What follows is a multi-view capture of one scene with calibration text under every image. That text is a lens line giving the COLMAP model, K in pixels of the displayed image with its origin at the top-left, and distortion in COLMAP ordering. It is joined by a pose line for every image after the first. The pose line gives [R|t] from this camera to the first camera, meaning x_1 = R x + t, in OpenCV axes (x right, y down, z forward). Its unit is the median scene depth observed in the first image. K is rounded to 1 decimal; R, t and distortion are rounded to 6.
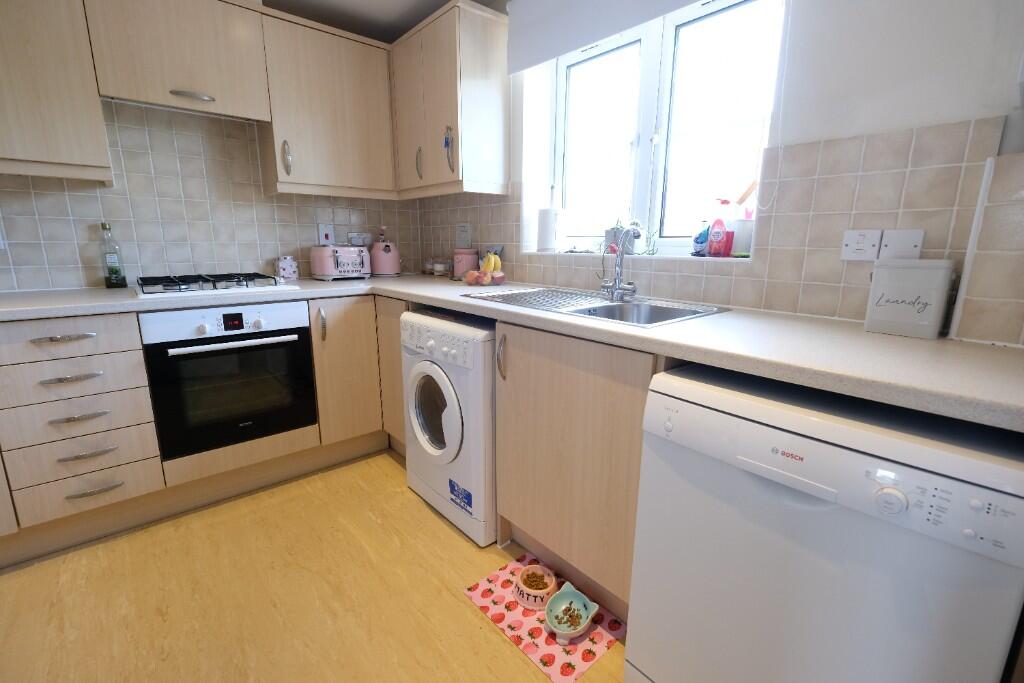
lens RADIAL K [[443.6, 0, 512.1], [0, 443.6, 338.9], [0, 0, 1]] dist [-0.001695, -0.000310]
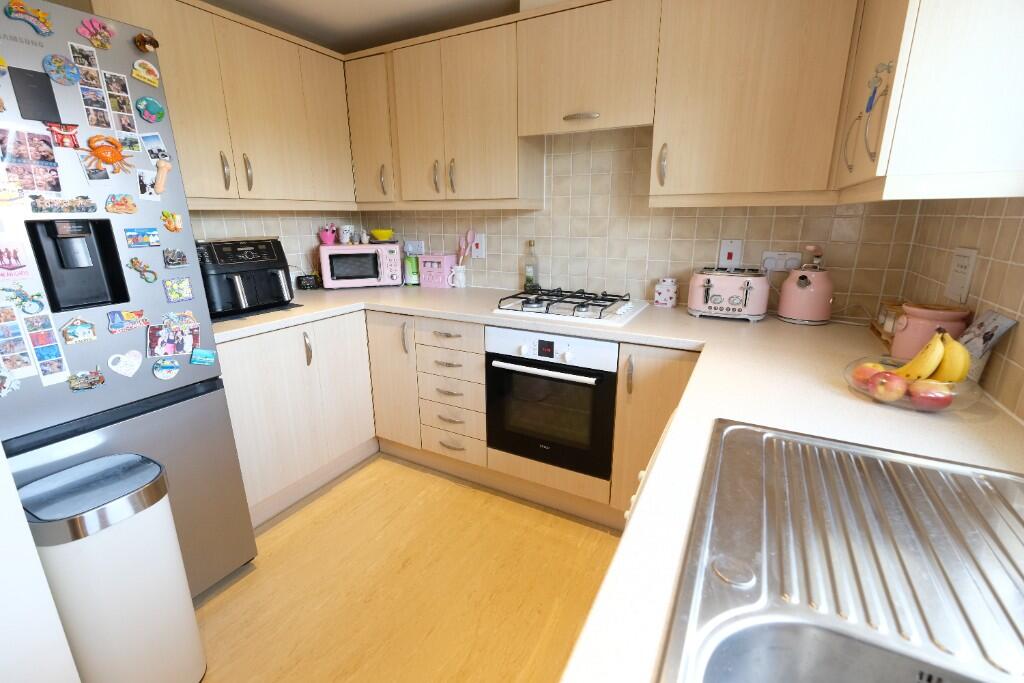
lens RADIAL K [[443.6, 0, 512.1], [0, 443.6, 338.9], [0, 0, 1]] dist [-0.001695, -0.000310]
pose [[0.361519, 0.242823, -0.900189, 0.217185], [-0.195445, 0.963776, 0.181484, -0.209199], [0.911649, 0.110328, 0.395883, 0.494431]]
